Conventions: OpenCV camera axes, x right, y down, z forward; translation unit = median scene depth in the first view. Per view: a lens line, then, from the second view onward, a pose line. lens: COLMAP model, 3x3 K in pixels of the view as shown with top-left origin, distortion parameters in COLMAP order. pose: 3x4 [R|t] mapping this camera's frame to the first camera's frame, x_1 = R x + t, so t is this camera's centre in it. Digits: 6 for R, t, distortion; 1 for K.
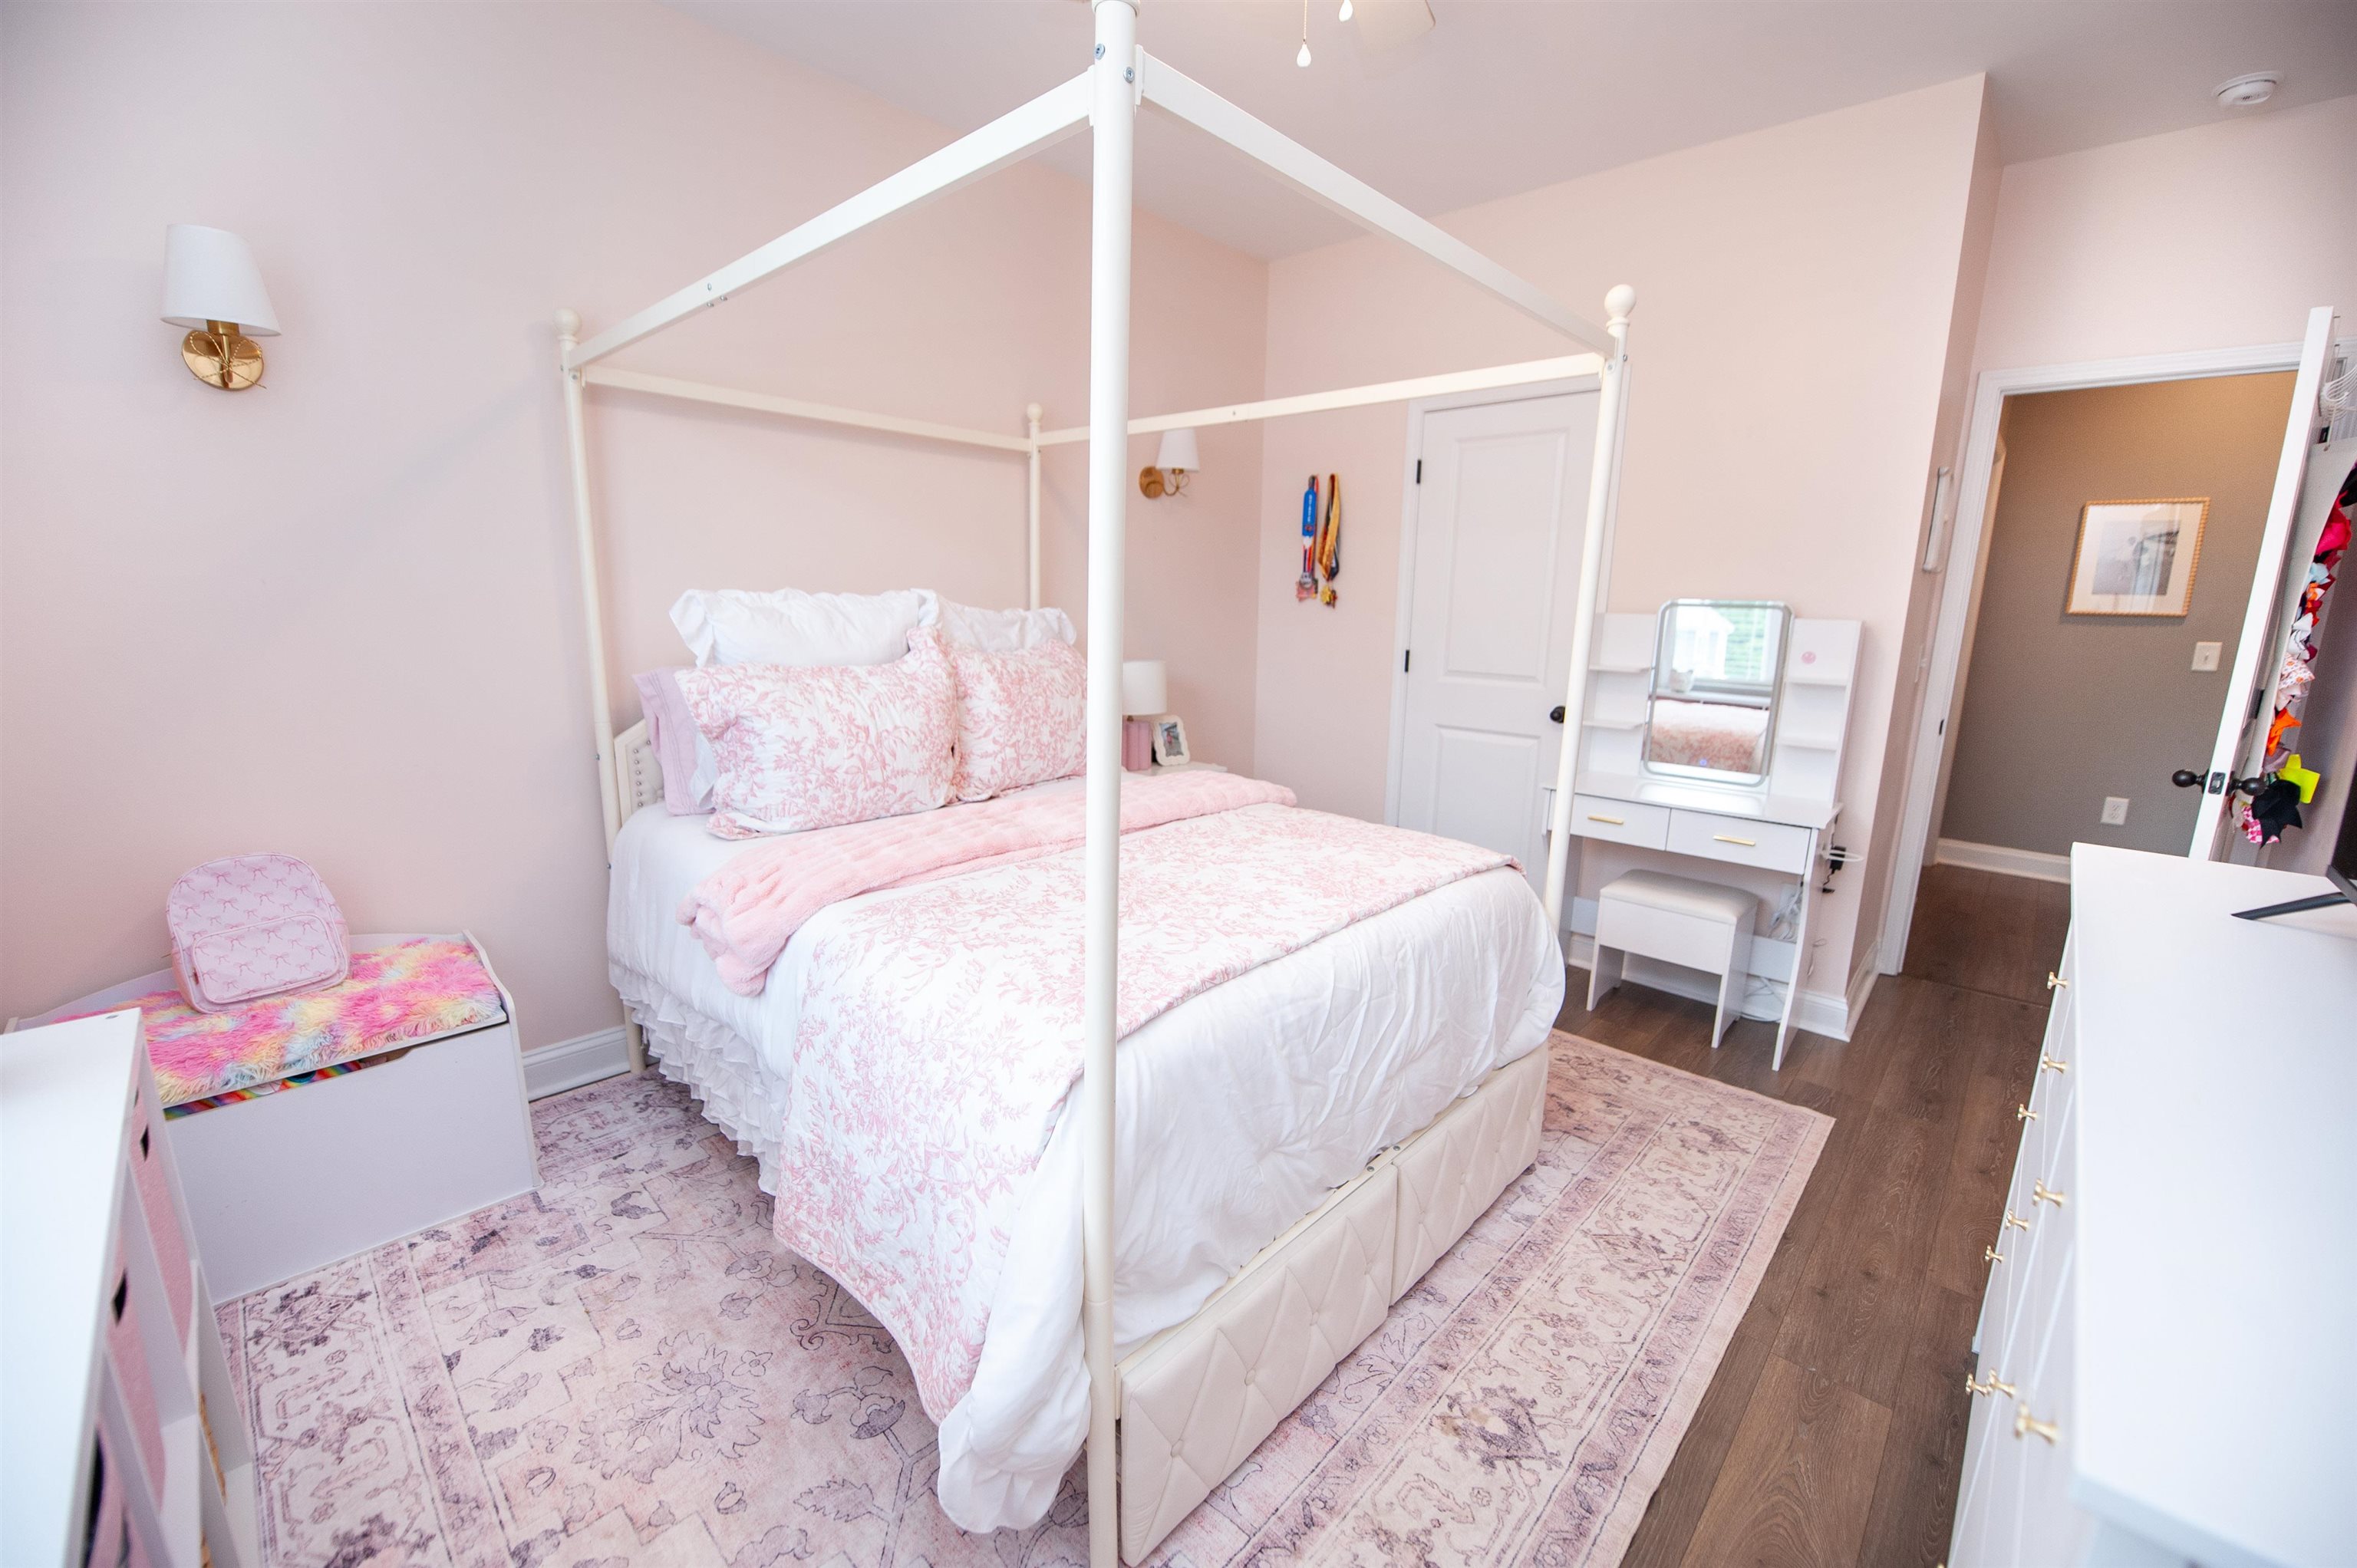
lens RADIAL K [[945.1, 0, 1171.3], [0, 945.1, 780.2], [0, 0, 1]] dist [-0.019793, -0.001674]
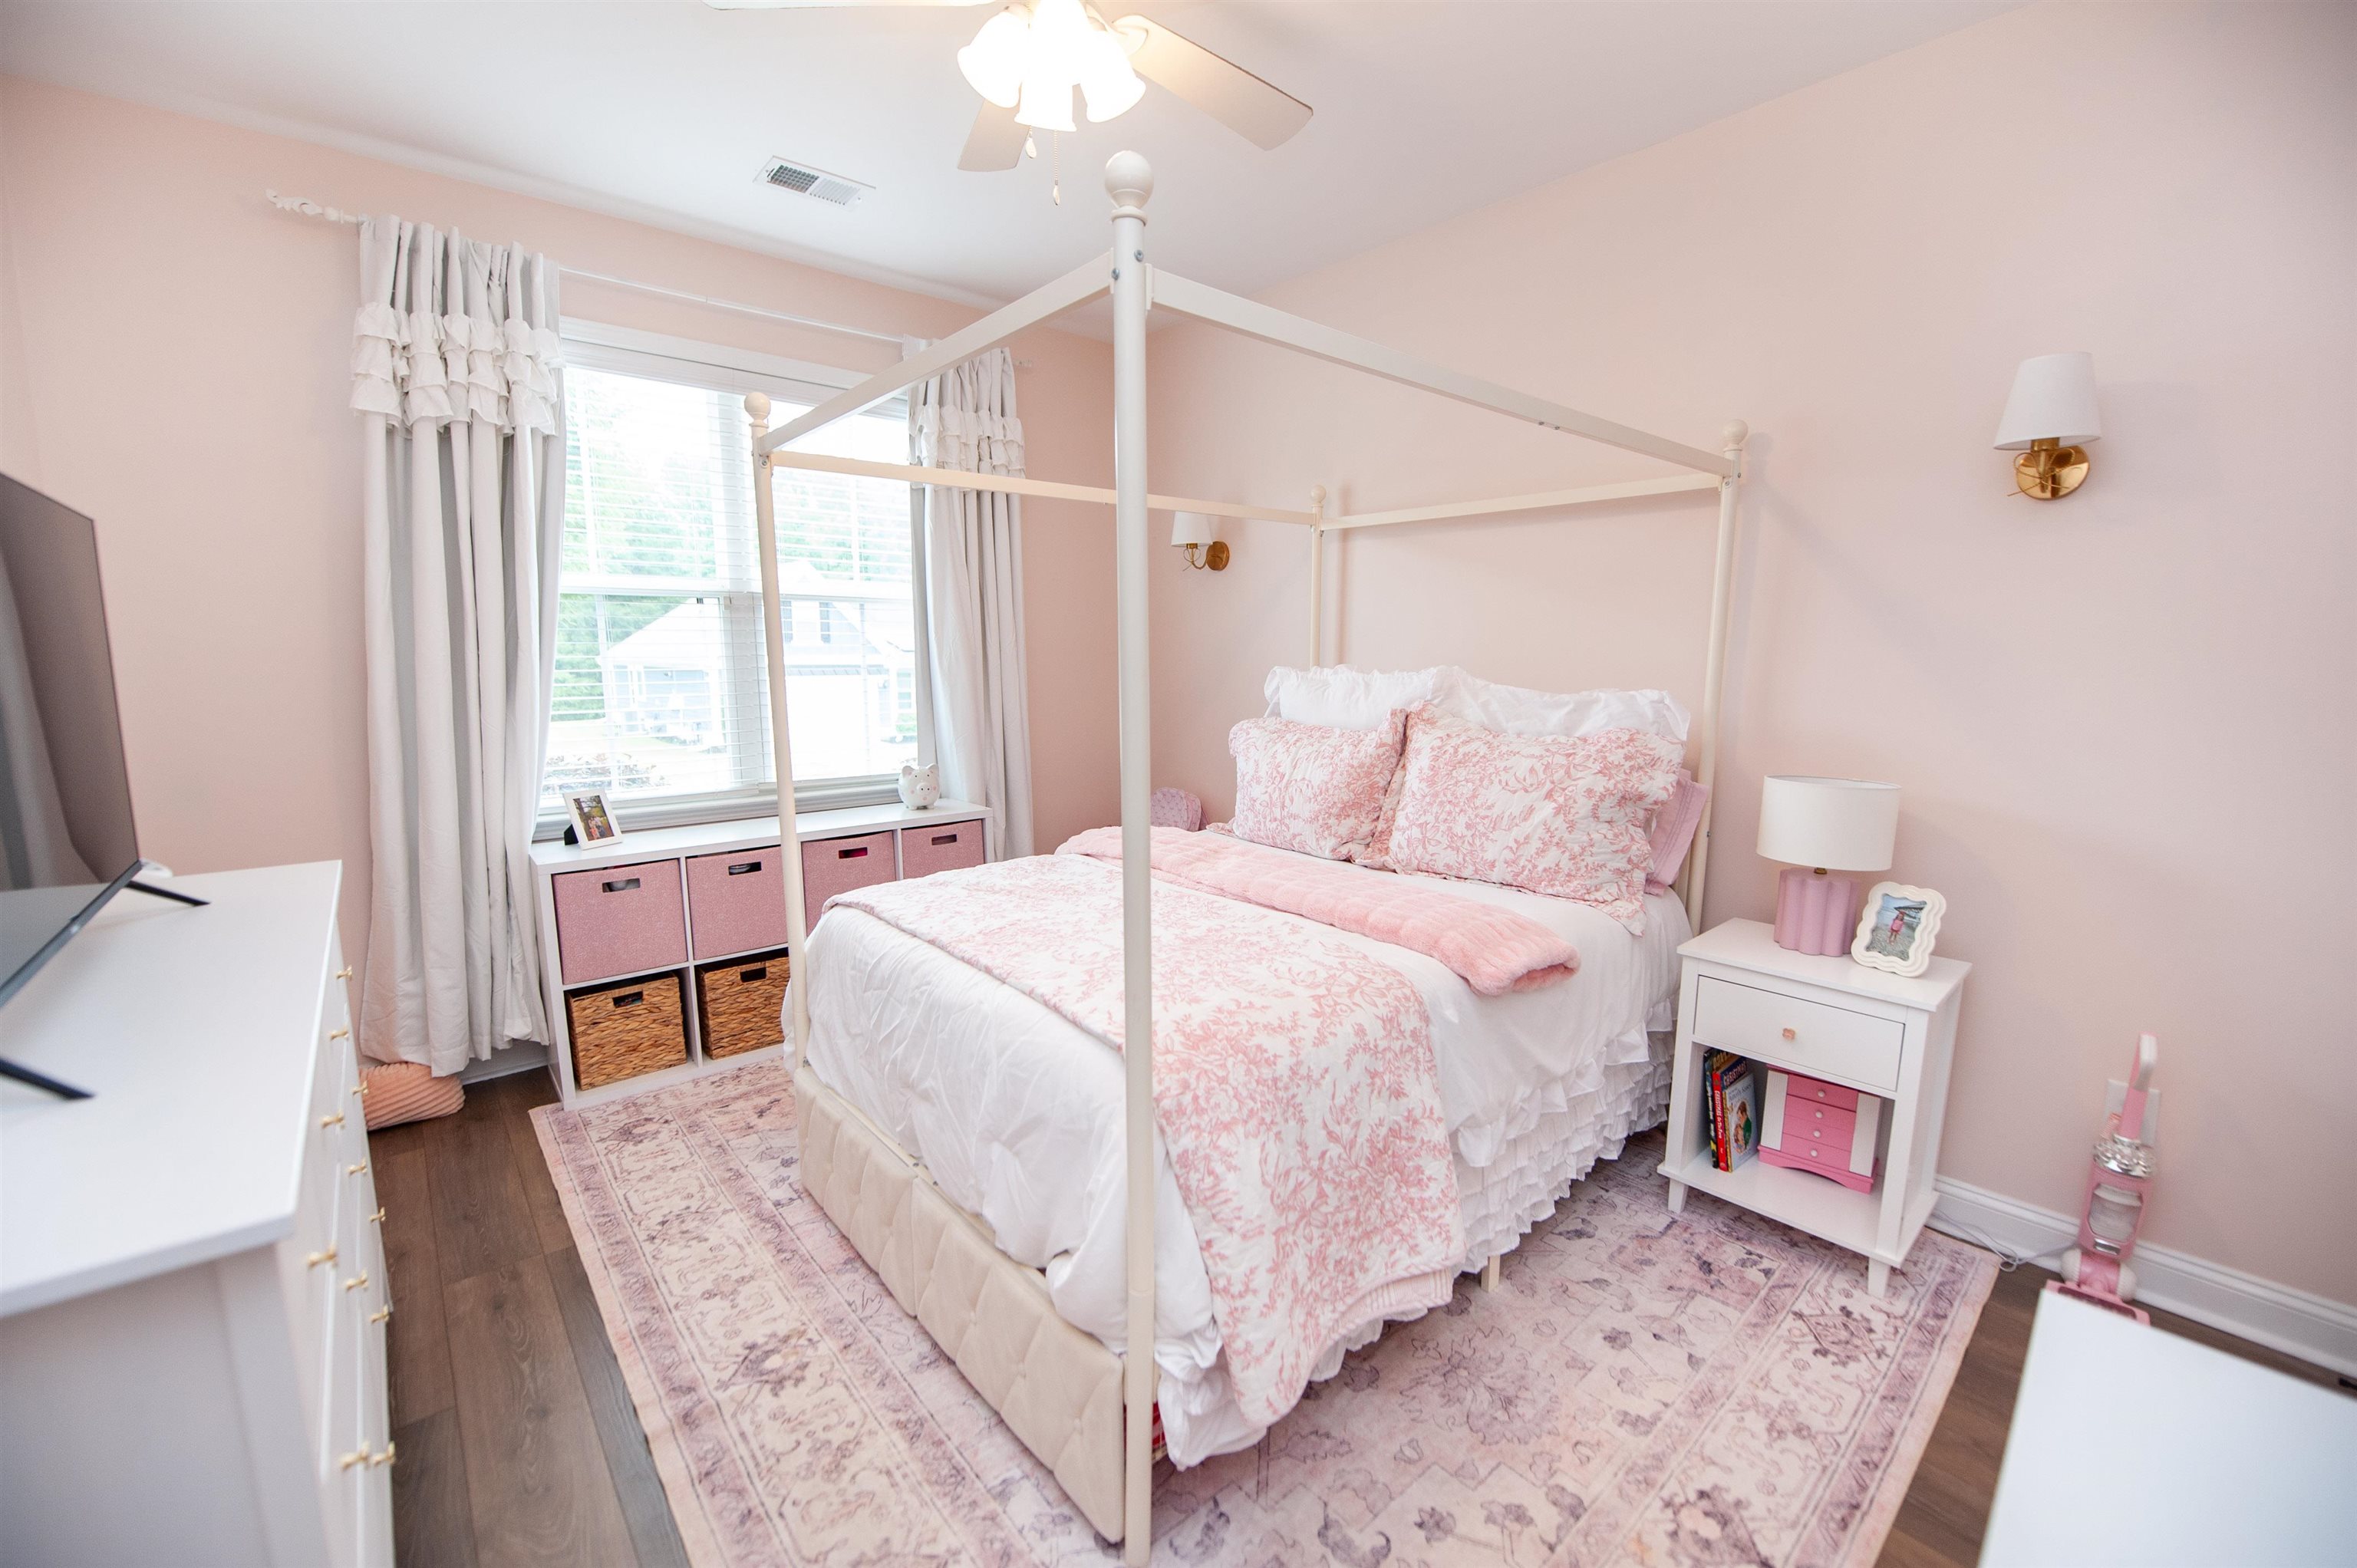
lens RADIAL K [[945.1, 0, 1170.6], [0, 945.1, 794.6], [0, 0, 1]] dist [-0.019793, -0.001674]
pose [[-0.109185, 0.113462, -0.987525, 1.160365], [-0.206630, 0.969172, 0.134199, -0.208777], [0.972308, 0.218705, -0.082374, 1.213500]]
